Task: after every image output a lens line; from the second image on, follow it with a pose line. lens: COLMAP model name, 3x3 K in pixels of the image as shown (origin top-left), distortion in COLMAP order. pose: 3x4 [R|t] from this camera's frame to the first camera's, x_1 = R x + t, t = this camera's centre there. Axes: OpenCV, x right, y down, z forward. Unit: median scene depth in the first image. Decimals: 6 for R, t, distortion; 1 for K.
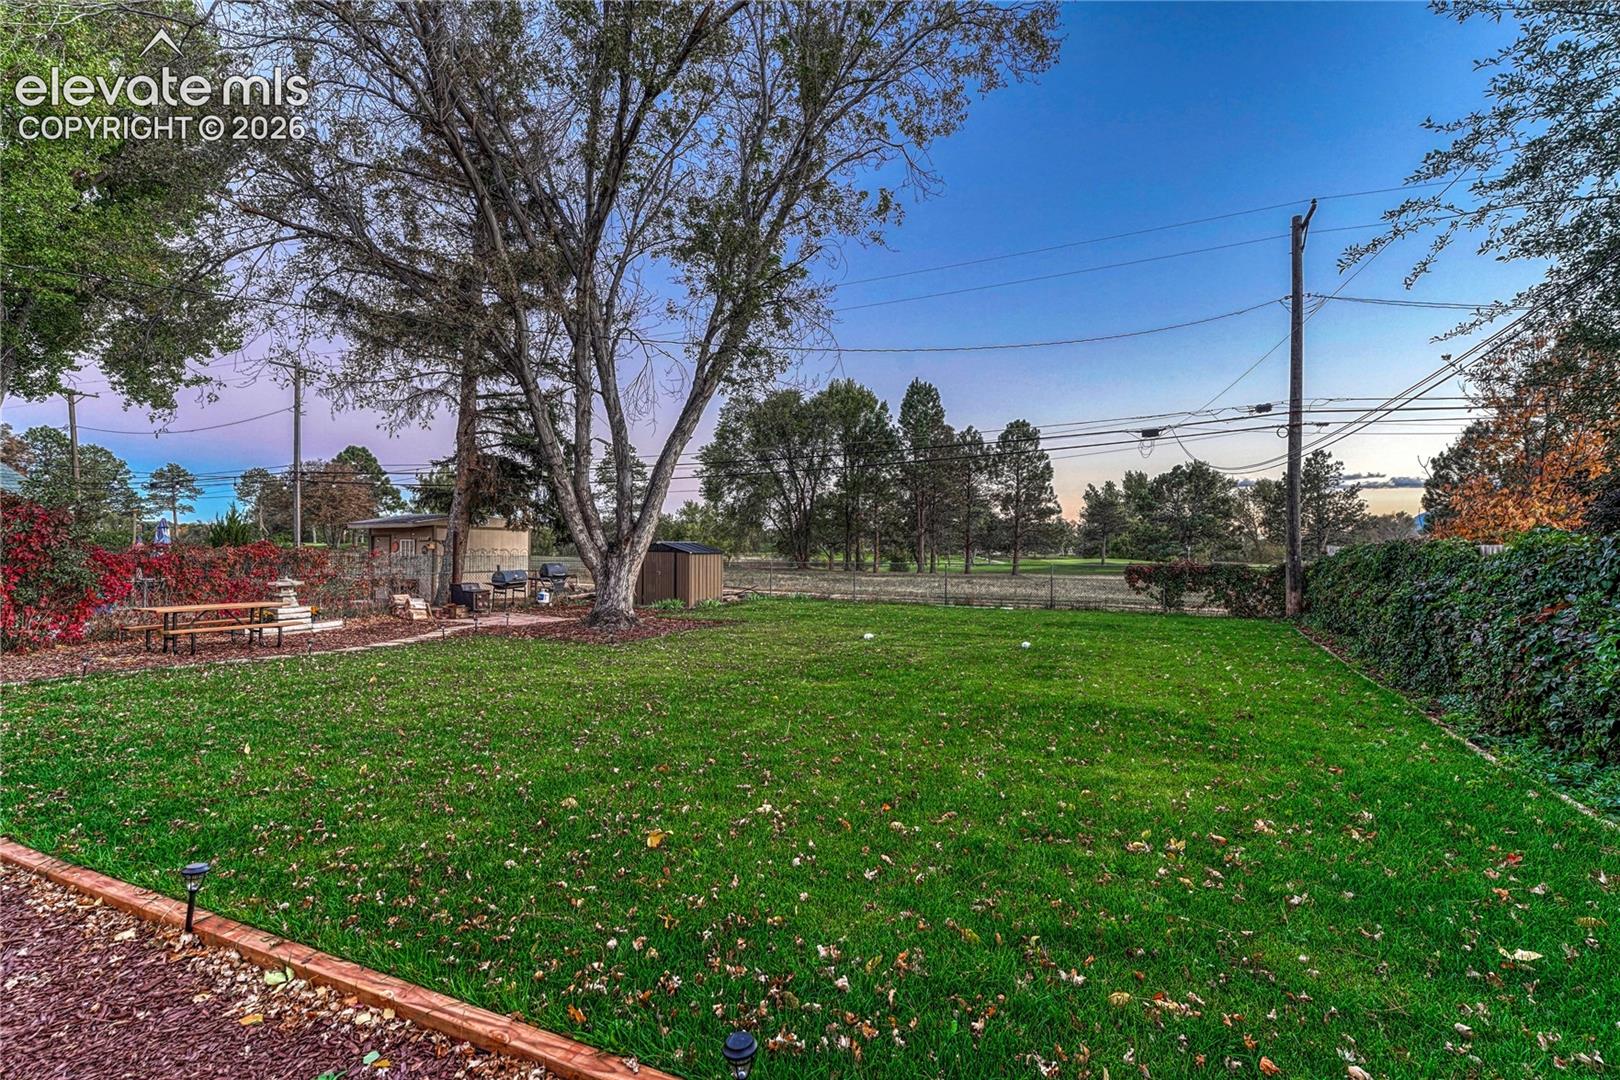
lens RADIAL K [[737.9, 0, 810.0], [0, 737.9, 540.0], [0, 0, 1]] dist [0.001116, 0.000232]
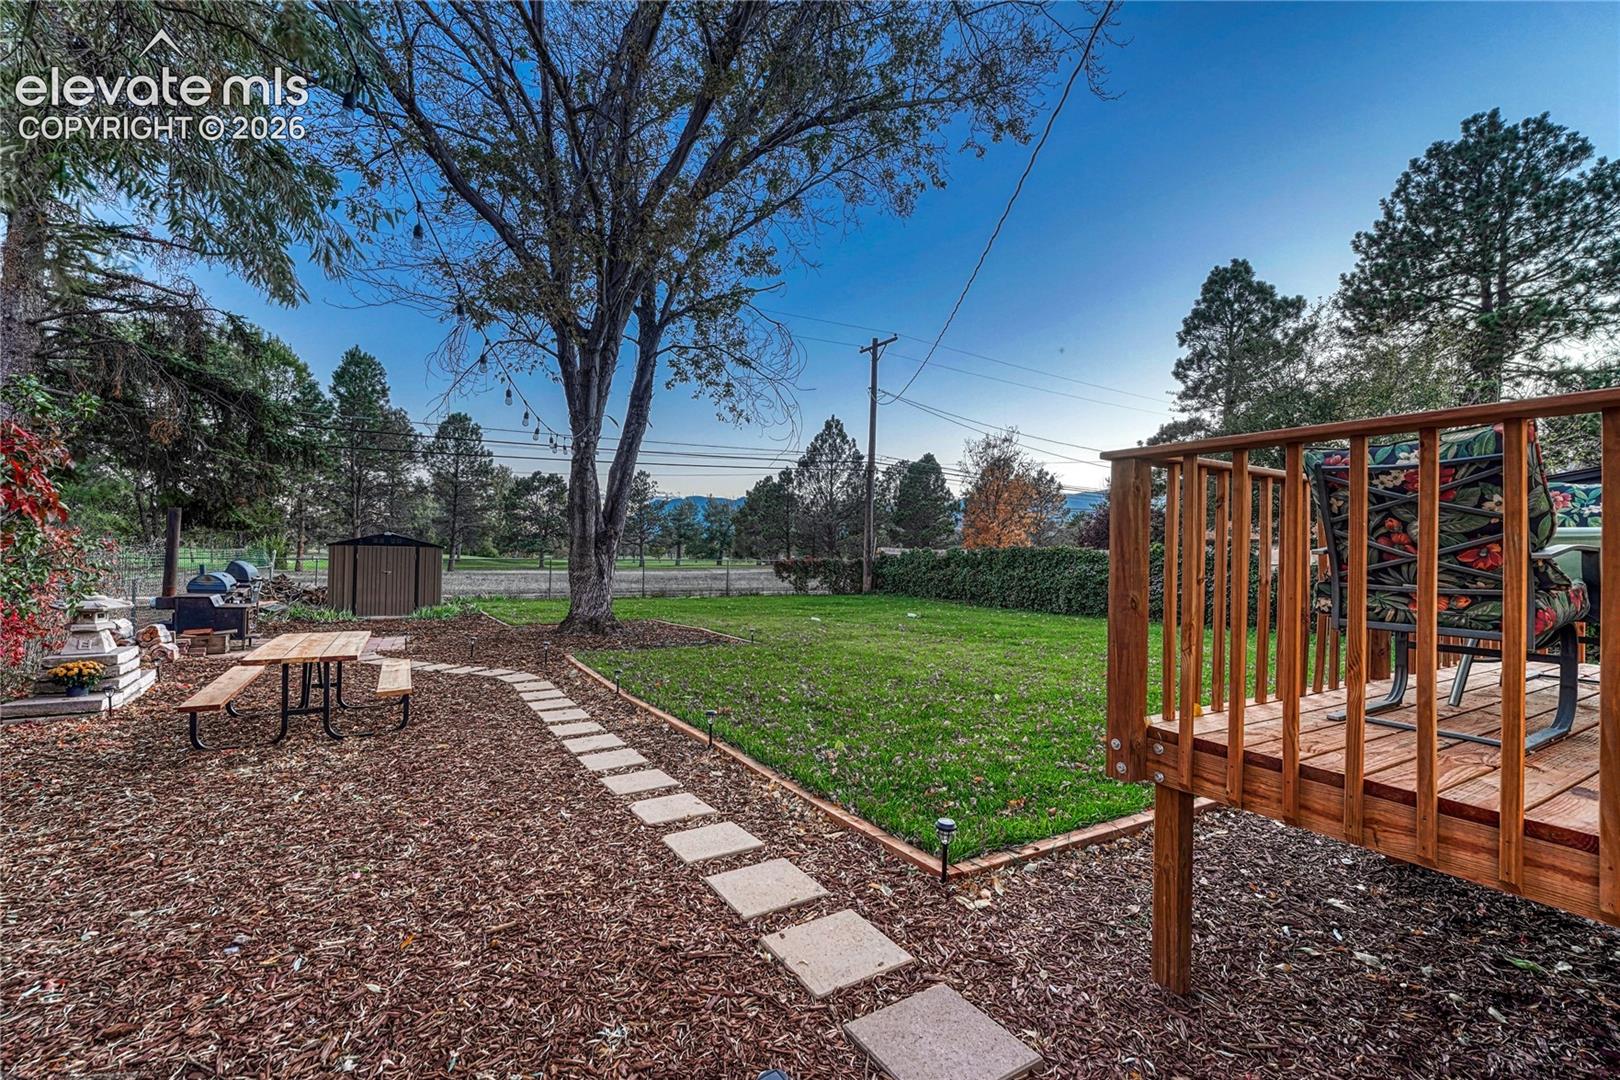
lens RADIAL K [[699.6, 0, 810.0], [0, 699.6, 540.0], [0, 0, 1]] dist [0.000828, 0.001353]
pose [[0.567329, 0.019293, 0.823265, -0.595520], [-0.023239, 0.999702, -0.007413, 0.005993], [-0.823163, -0.014926, 0.567609, 0.244369]]
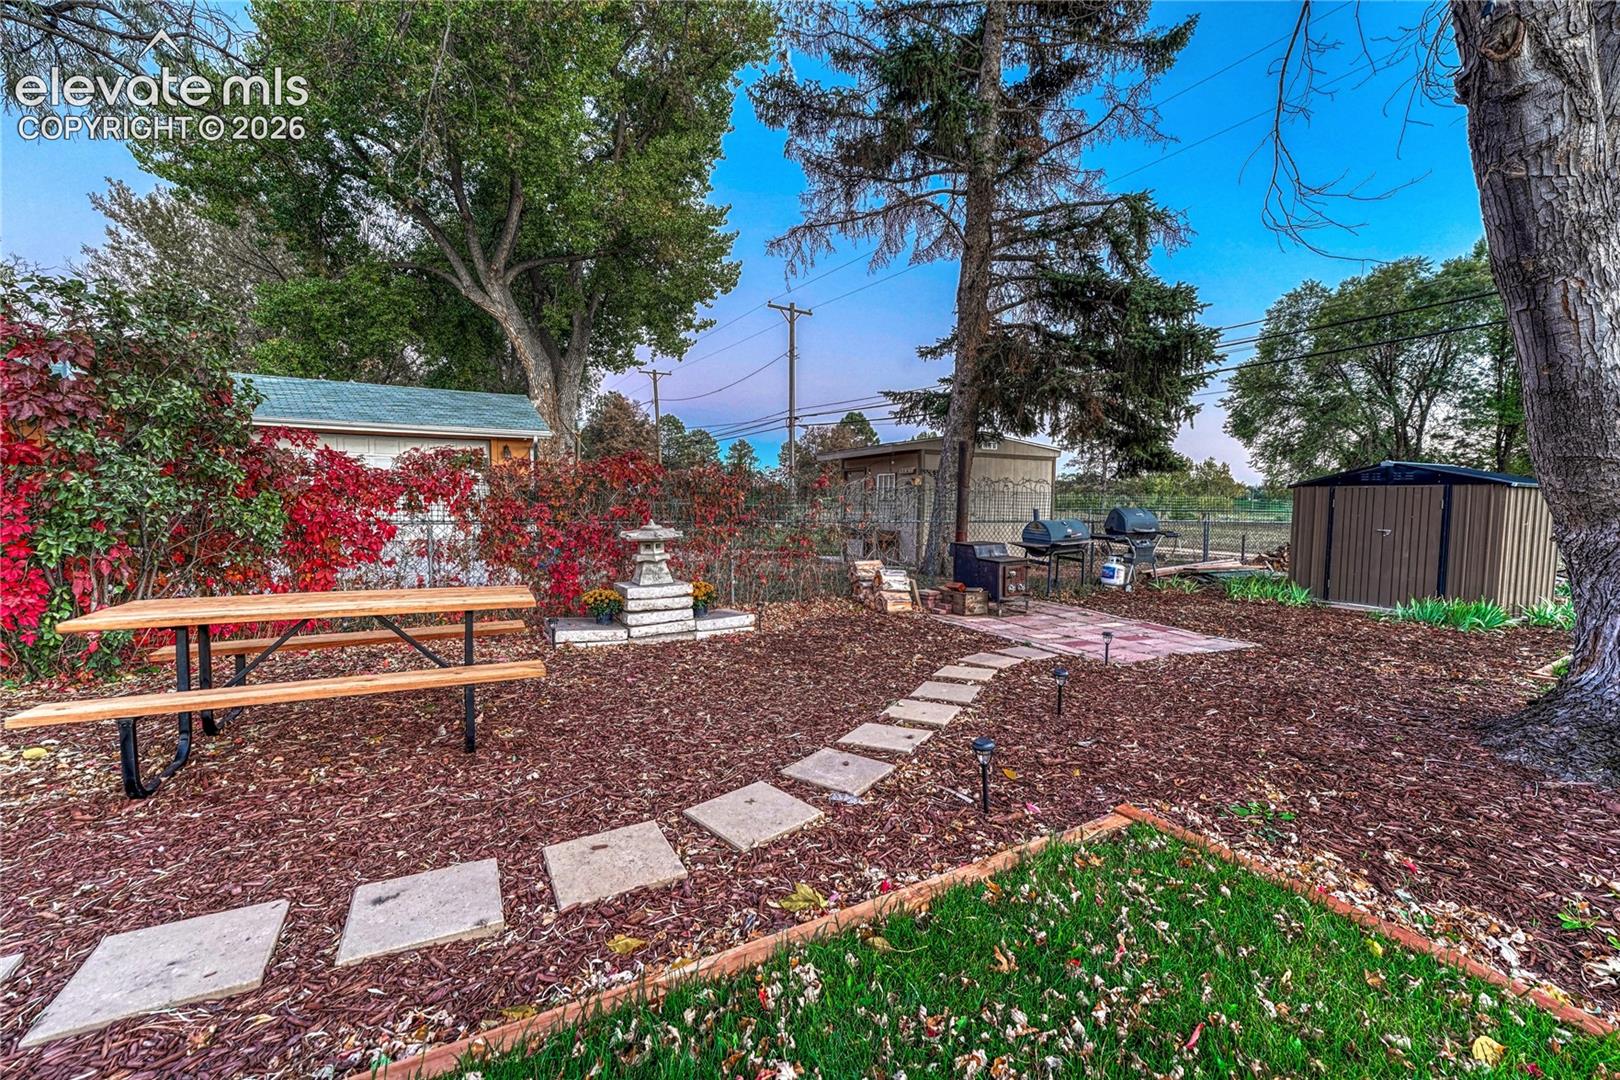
lens RADIAL K [[646.1, 0, 805.1], [0, 646.1, 545.2], [0, 0, 1]] dist [-0.011178, 0.006583]
pose [[0.803800, 0.041533, -0.593448, -0.273194], [0.001695, 0.997396, 0.072100, 0.025687], [0.594897, -0.058960, 0.801637, 0.521292]]
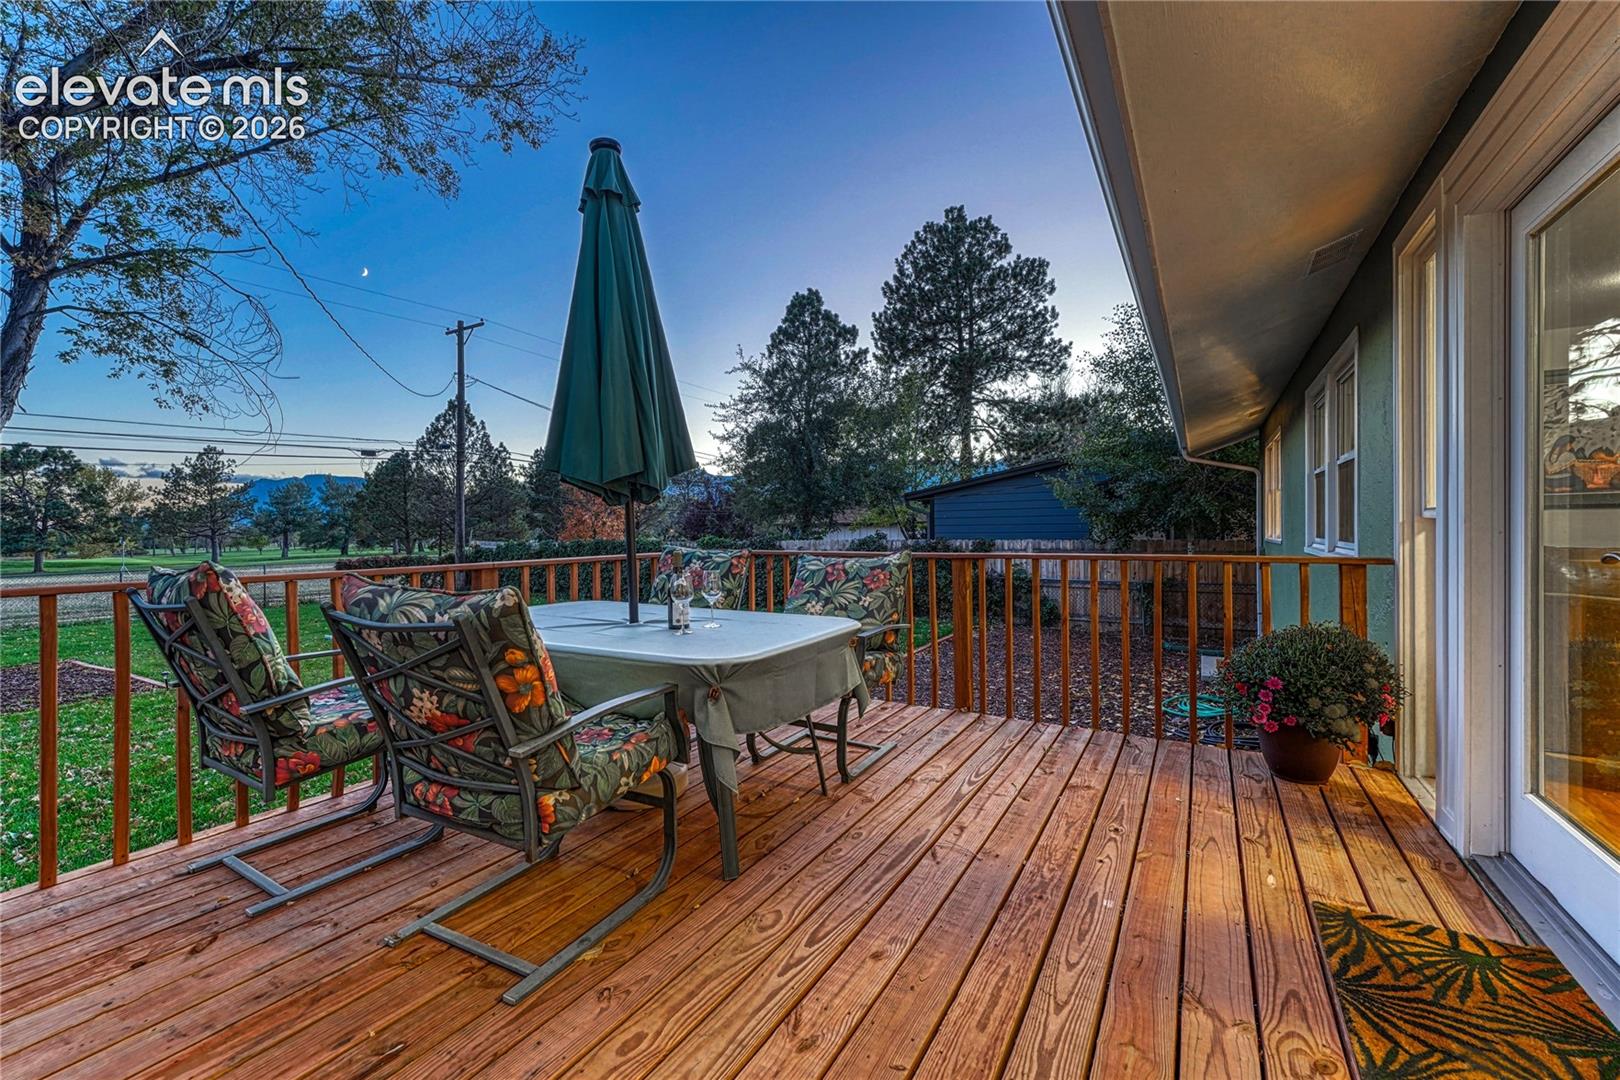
lens RADIAL K [[658.3, 0, 804.5], [0, 658.3, 527.7], [0, 0, 1]] dist [0.000270, -0.000151]
pose [[0.133138, -0.002145, 0.991095, -0.527201], [0.002595, 0.999995, 0.001815, -0.019632], [-0.991094, 0.002331, 0.133142, 0.127770]]
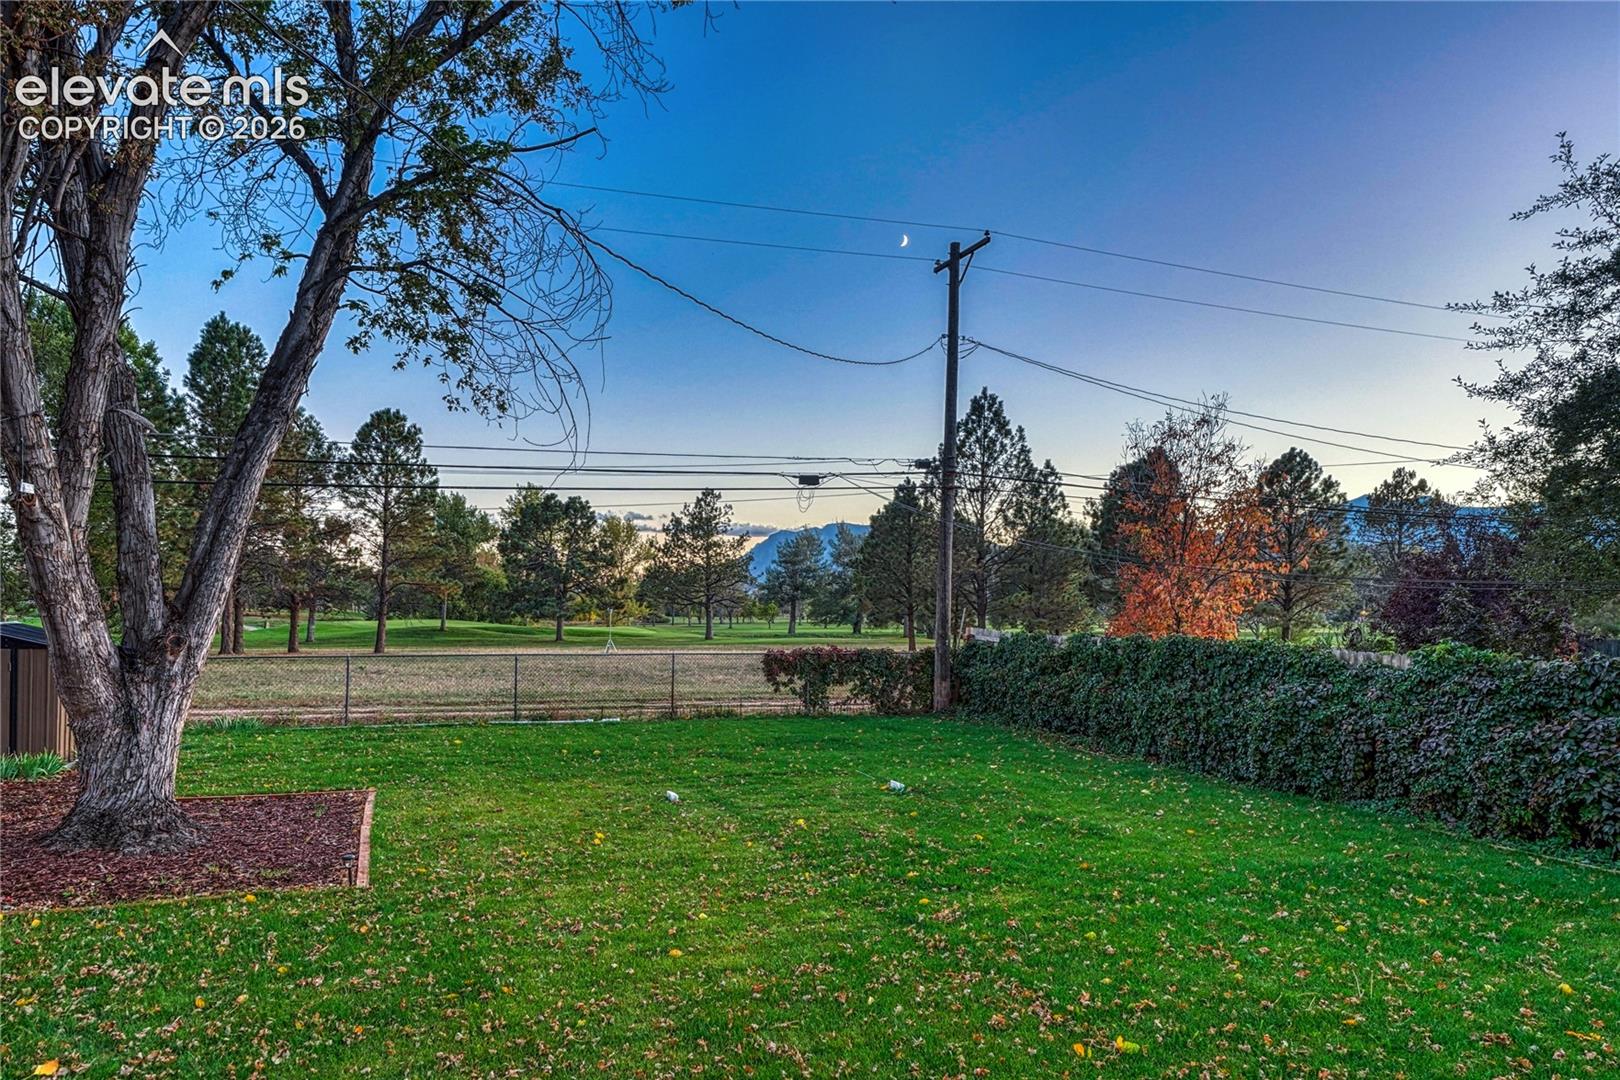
lens RADIAL K [[1093.6, 0, 796.1], [0, 1093.6, 605.5], [0, 0, 1]] dist [0.031176, -0.001218]
pose [[0.723193, 0.005703, 0.690622, -0.324942], [-0.018170, 0.999777, 0.010771, -0.027061], [-0.690406, -0.020338, 0.723136, 0.186863]]
